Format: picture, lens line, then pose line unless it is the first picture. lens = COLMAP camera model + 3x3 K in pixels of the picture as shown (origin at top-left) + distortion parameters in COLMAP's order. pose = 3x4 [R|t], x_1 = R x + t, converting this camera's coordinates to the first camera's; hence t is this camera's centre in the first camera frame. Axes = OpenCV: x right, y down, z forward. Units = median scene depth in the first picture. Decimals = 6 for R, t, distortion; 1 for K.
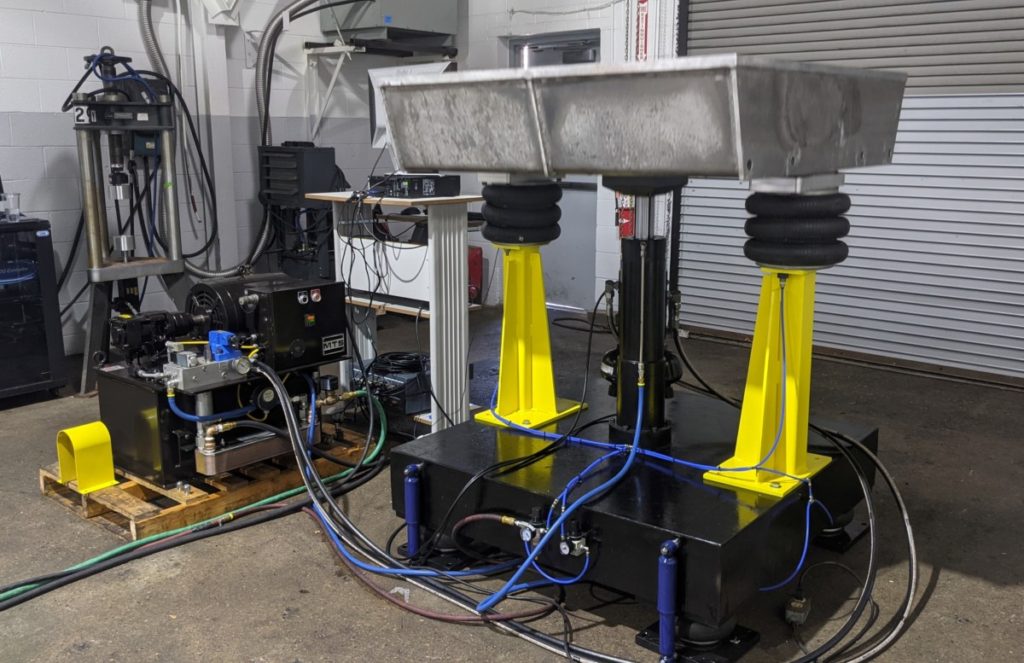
lens RADIAL K [[904.4, 0, 514.8], [0, 904.4, 397.6], [0, 0, 1]] dist [-0.009222, -0.008866]
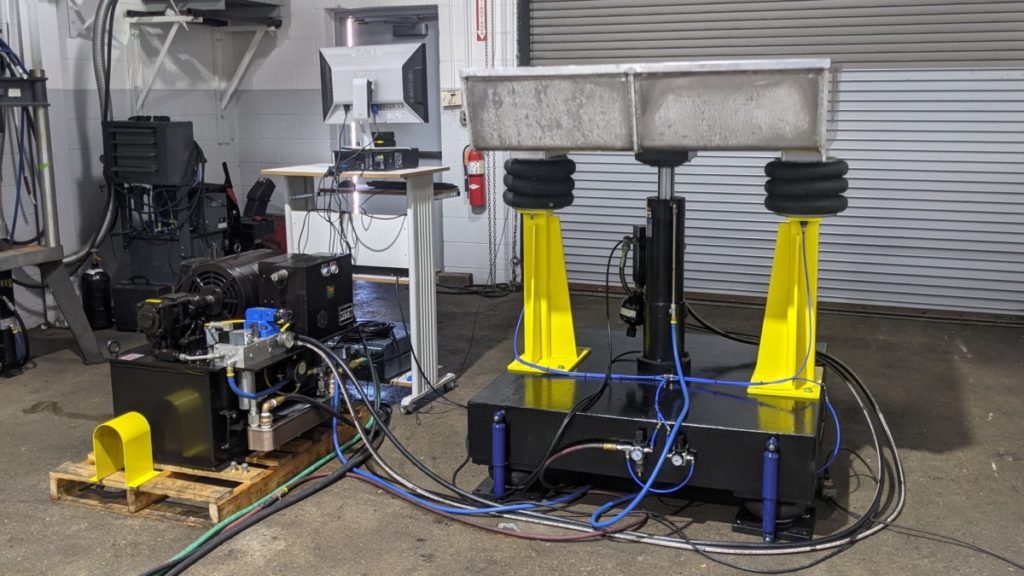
lens RADIAL K [[955.6, 0, 508.0], [0, 955.6, 316.7], [0, 0, 1]] dist [0.020701, -0.000457]
pose [[0.946171, -0.081614, 0.313208, -0.408421], [0.098650, 0.994361, -0.038906, 0.005039], [-0.308266, 0.067710, 0.948887, -0.110179]]
